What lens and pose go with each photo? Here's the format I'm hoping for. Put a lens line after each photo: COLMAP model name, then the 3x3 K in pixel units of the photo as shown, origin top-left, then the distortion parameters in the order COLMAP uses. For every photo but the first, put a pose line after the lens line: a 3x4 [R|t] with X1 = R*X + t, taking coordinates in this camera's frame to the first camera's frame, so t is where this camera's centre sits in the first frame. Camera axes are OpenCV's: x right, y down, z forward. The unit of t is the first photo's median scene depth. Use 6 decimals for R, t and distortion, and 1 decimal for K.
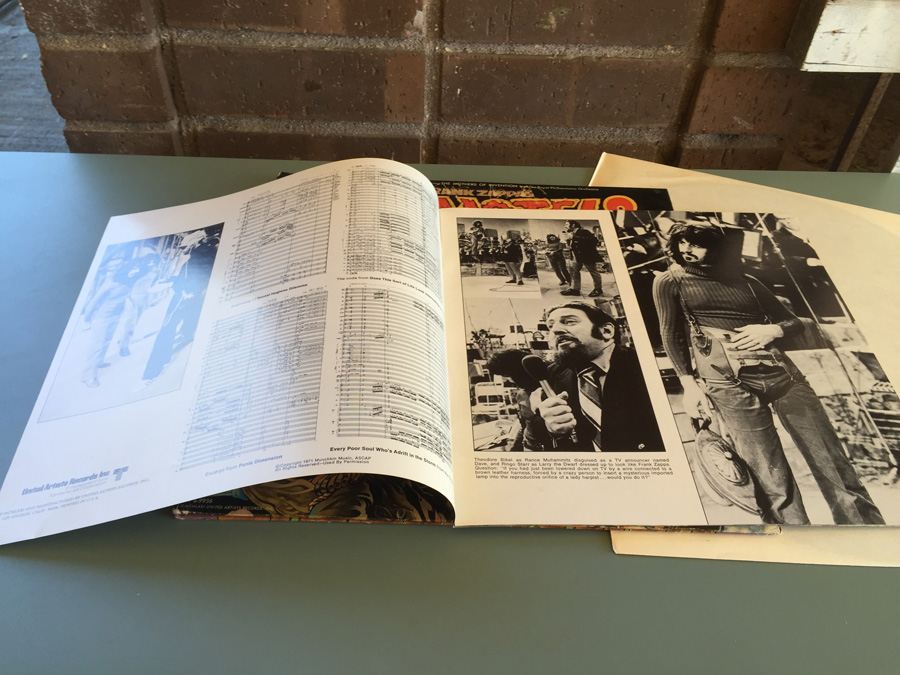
lens RADIAL K [[781.6, 0, 451.3], [0, 781.6, 335.5], [0, 0, 1]] dist [0.084508, -0.124878]
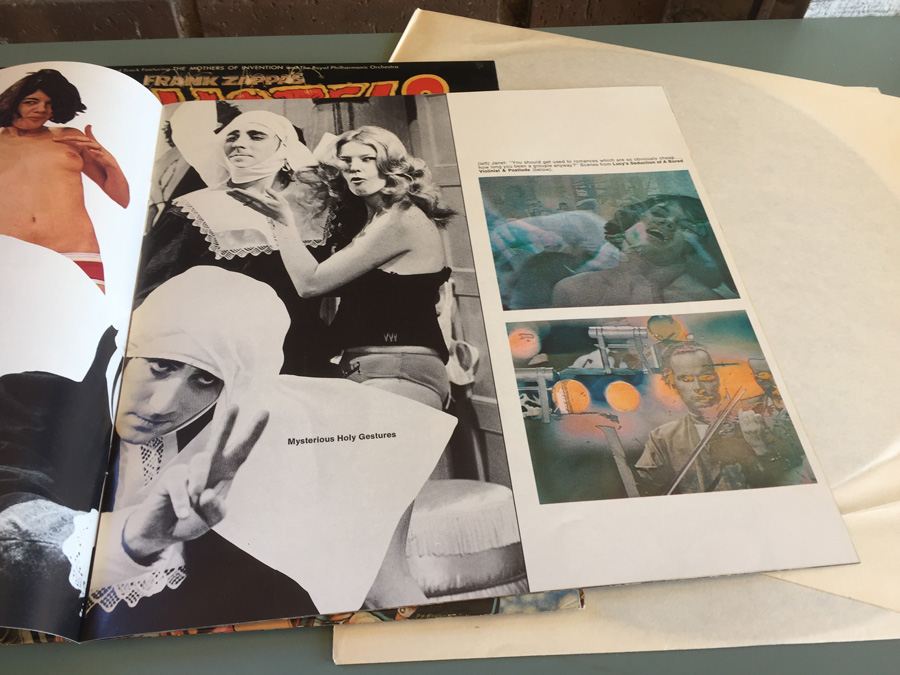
lens RADIAL K [[781.6, 0, 451.1], [0, 781.6, 334.9], [0, 0, 1]] dist [0.084508, -0.124878]
pose [[0.997249, -0.066786, 0.032172, 0.197173], [0.060168, 0.982730, 0.174988, -0.069539], [-0.043303, -0.172571, 0.984045, 0.253244]]
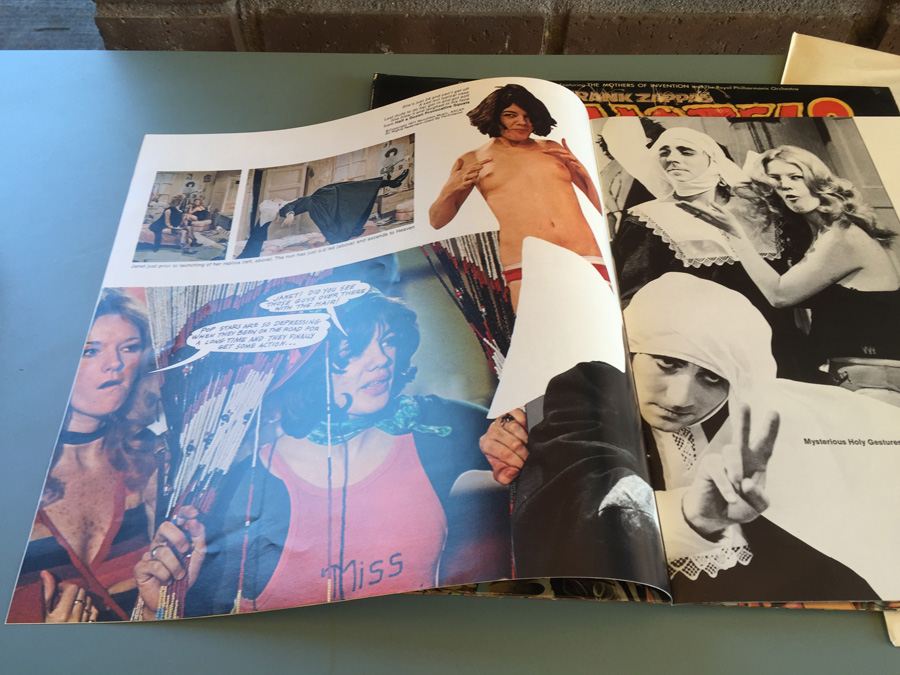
lens RADIAL K [[781.6, 0, 448.6], [0, 781.6, 339.1], [0, 0, 1]] dist [0.084508, -0.124878]
pose [[0.999021, -0.000338, -0.044230, -0.113207], [0.008379, 0.983310, 0.181747, -0.092414], [0.043431, -0.181940, 0.982350, 0.202176]]
